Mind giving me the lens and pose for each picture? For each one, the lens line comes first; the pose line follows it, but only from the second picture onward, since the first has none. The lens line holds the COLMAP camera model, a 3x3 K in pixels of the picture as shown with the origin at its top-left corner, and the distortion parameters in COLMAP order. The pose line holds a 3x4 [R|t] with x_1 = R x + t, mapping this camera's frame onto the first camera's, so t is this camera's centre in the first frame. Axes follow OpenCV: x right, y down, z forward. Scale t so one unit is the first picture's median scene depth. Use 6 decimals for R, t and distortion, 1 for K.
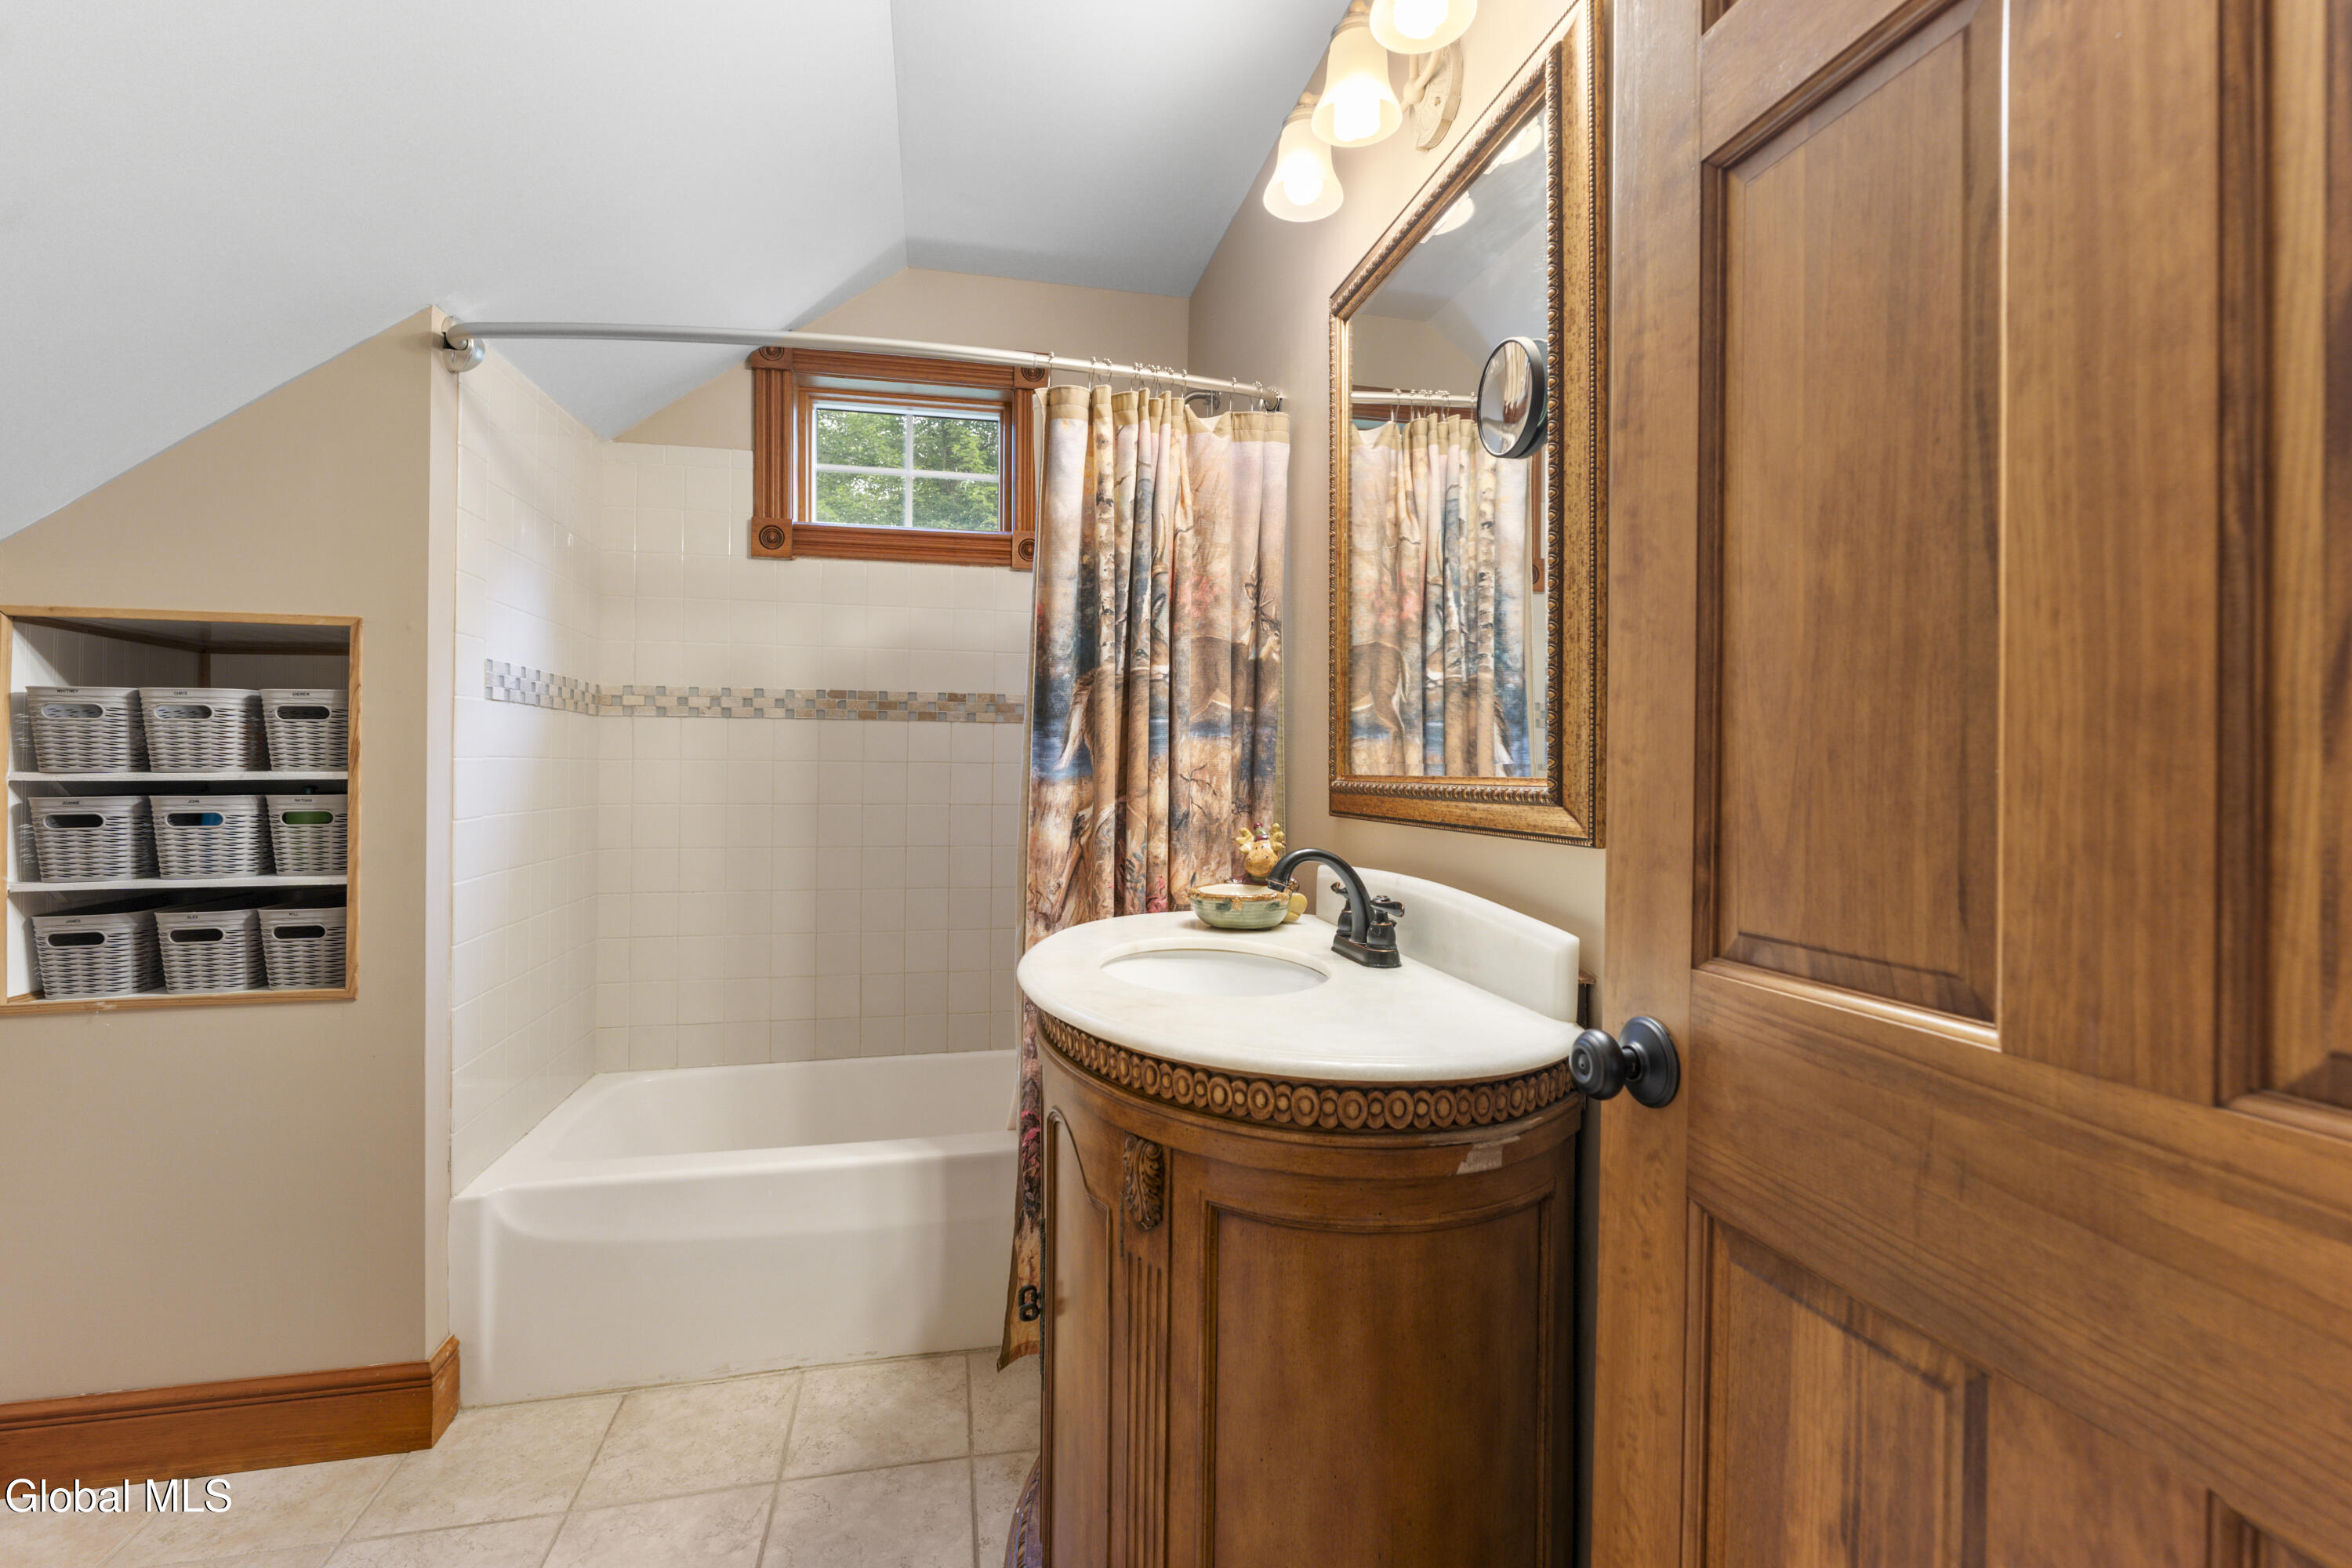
lens RADIAL K [[983.6, 0, 1164.8], [0, 983.6, 780.1], [0, 0, 1]] dist [-0.003043, 0.000455]
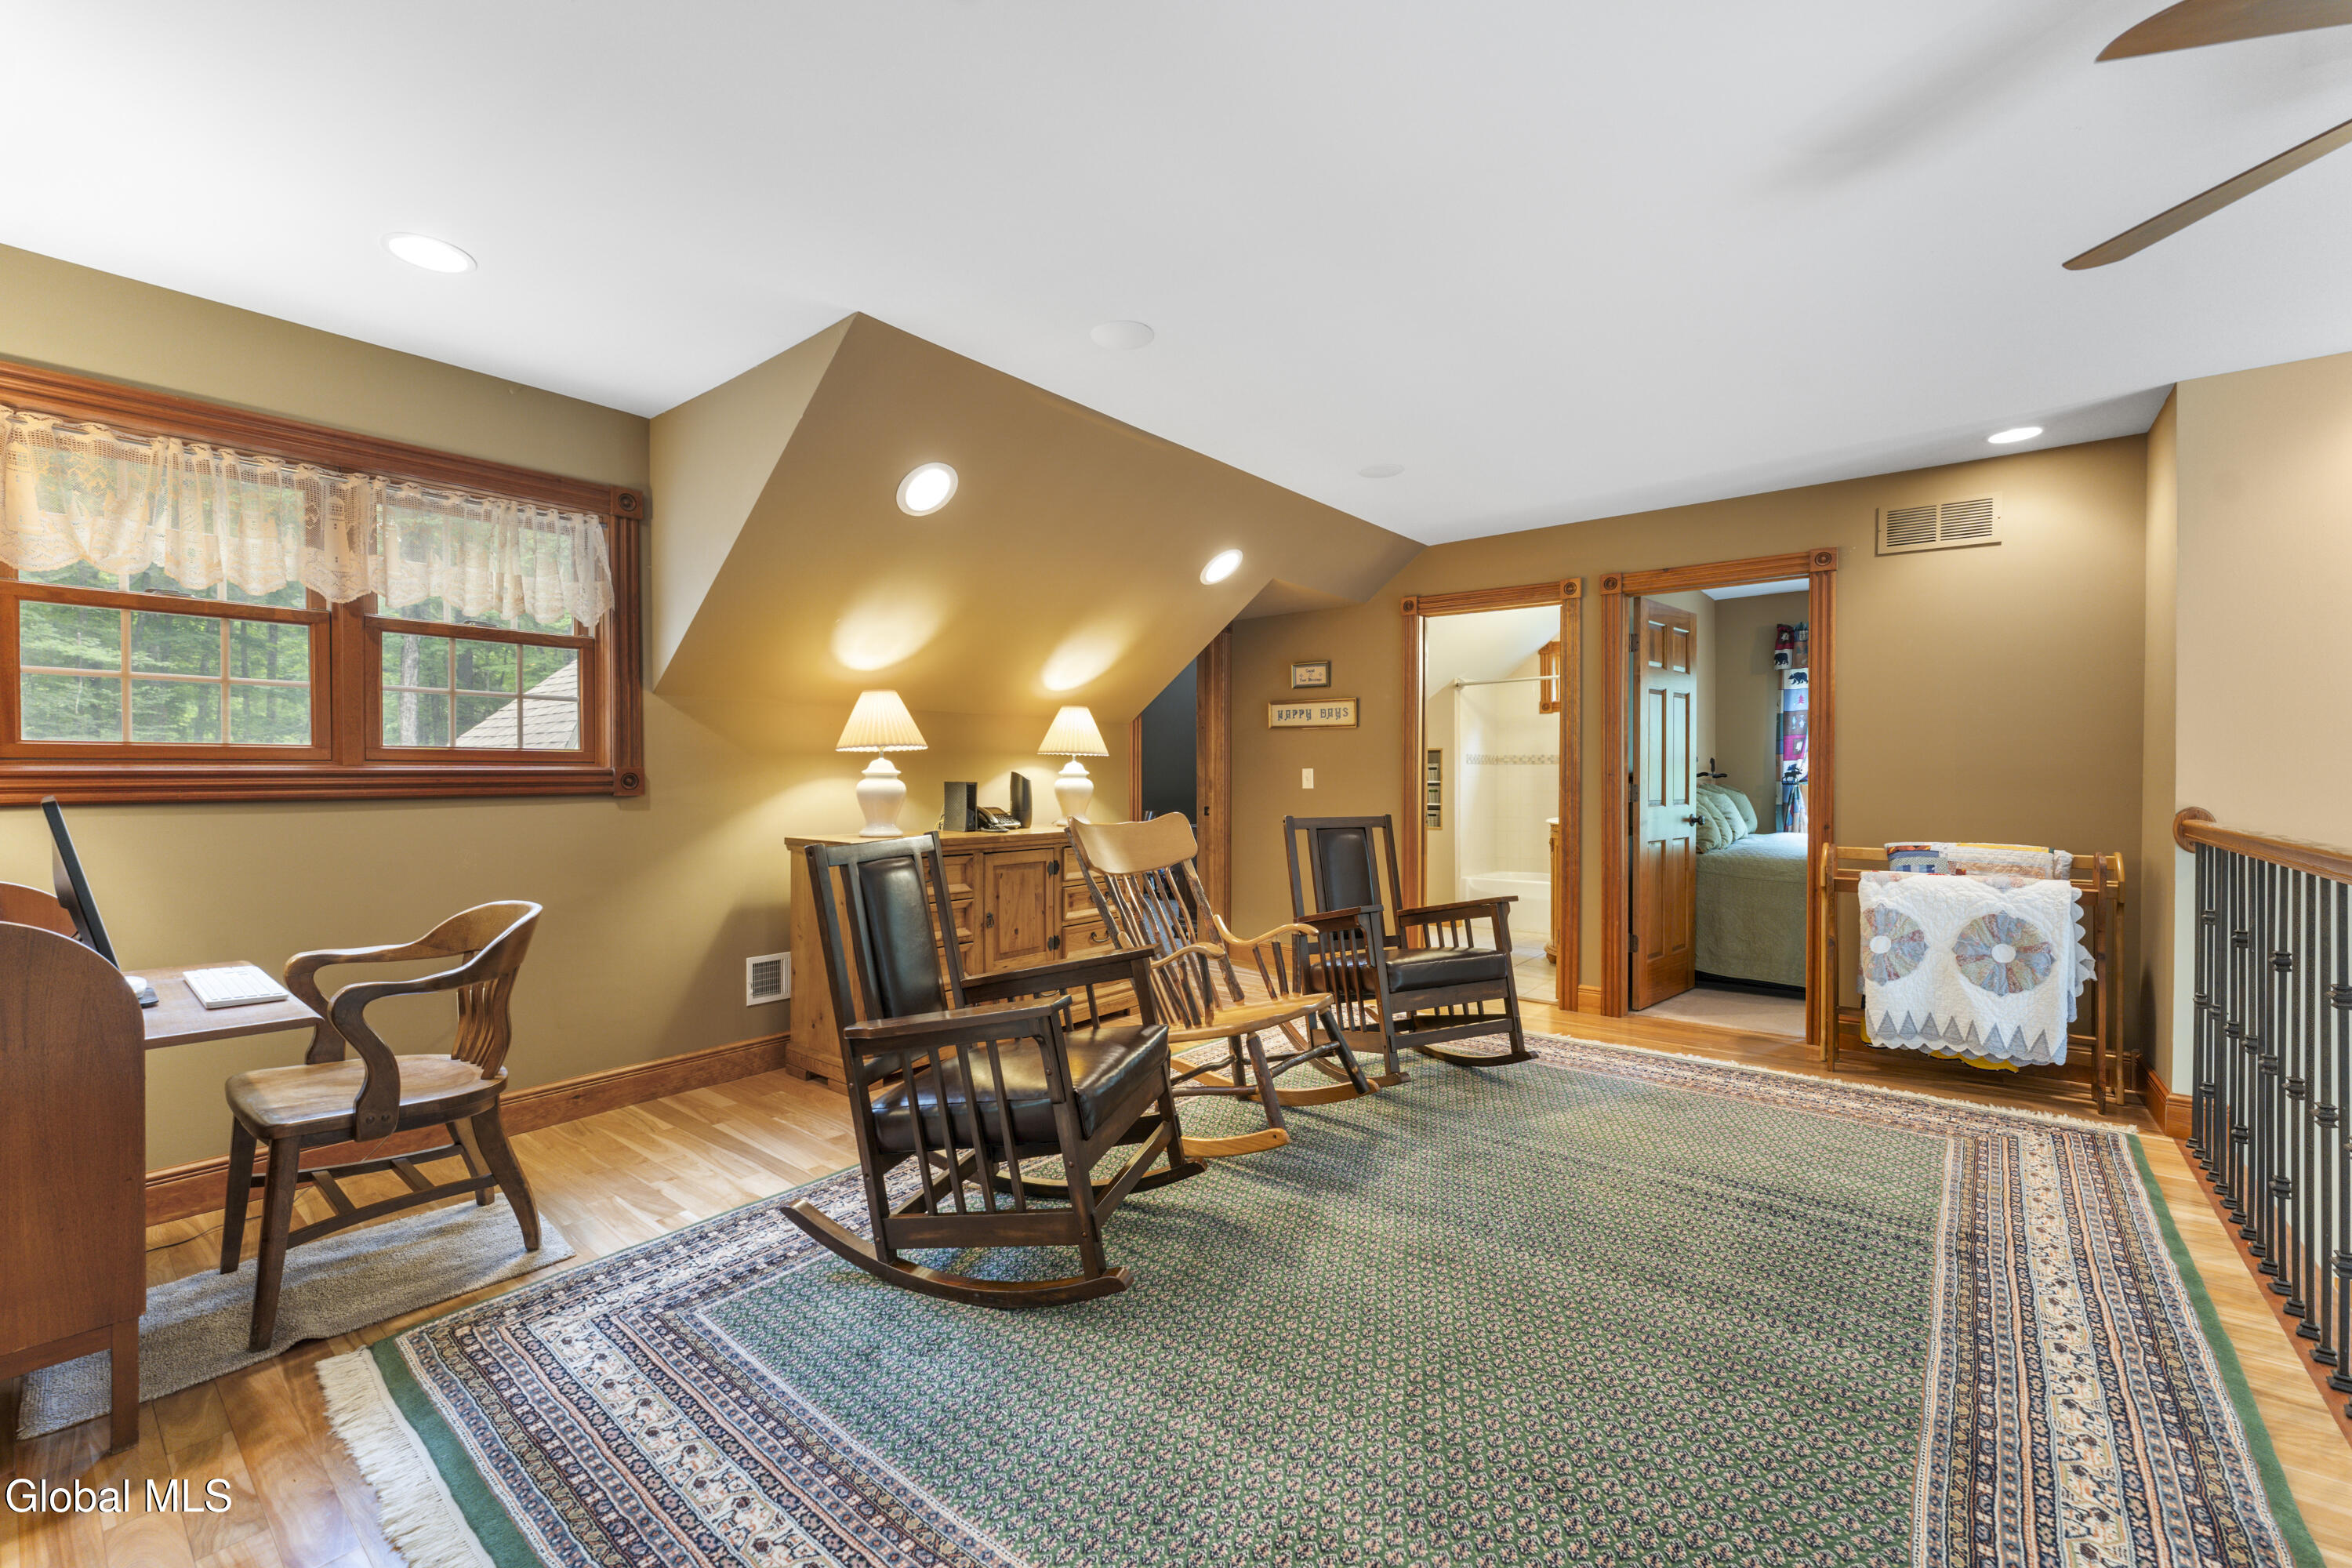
lens RADIAL K [[983.6, 0, 1172.6], [0, 983.6, 789.5], [0, 0, 1]] dist [-0.003043, 0.000455]
pose [[0.615767, 0.004136, -0.787918, 1.835772], [-0.009220, 0.999956, -0.001957, 0.046664], [0.787874, 0.008469, 0.615778, -2.568079]]
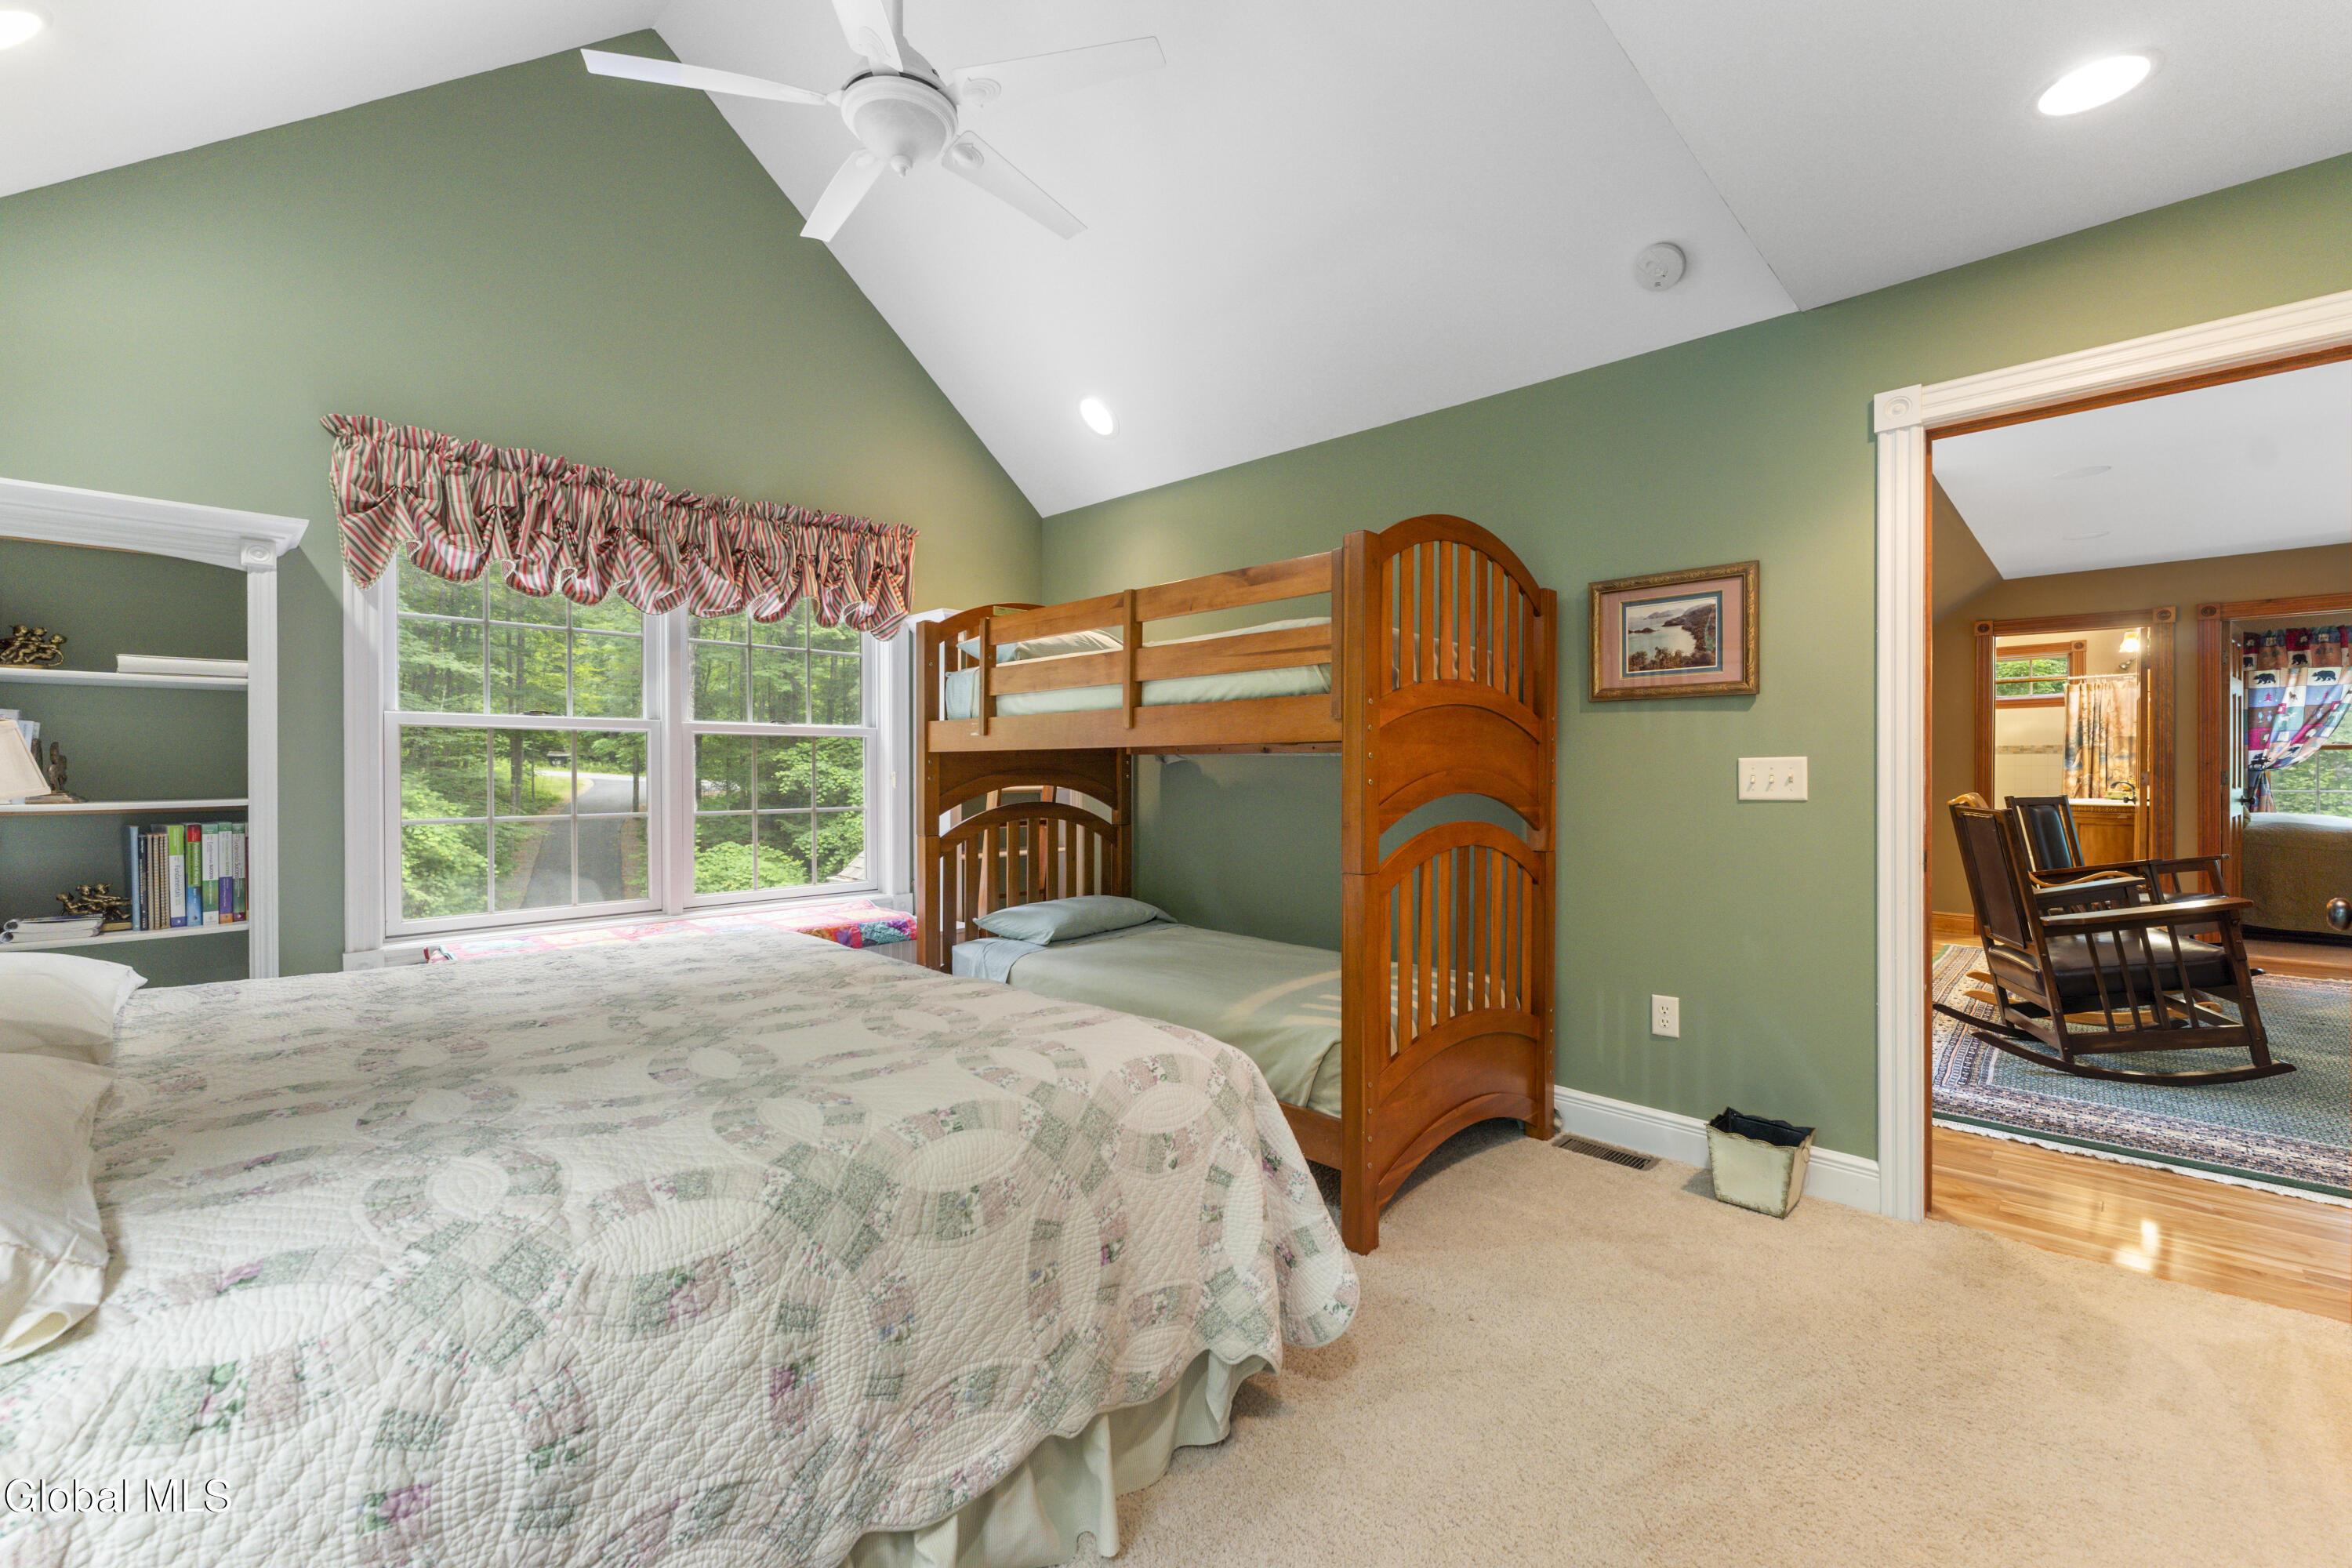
lens RADIAL K [[948.6, 0, 1169.2], [0, 948.6, 773.6], [0, 0, 1]] dist [-0.006045, 0.002217]
pose [[0.531117, 0.001428, -0.847297, 1.320671], [-0.008484, 0.999957, -0.003633, 0.067347], [0.847256, 0.009118, 0.531107, -4.648608]]
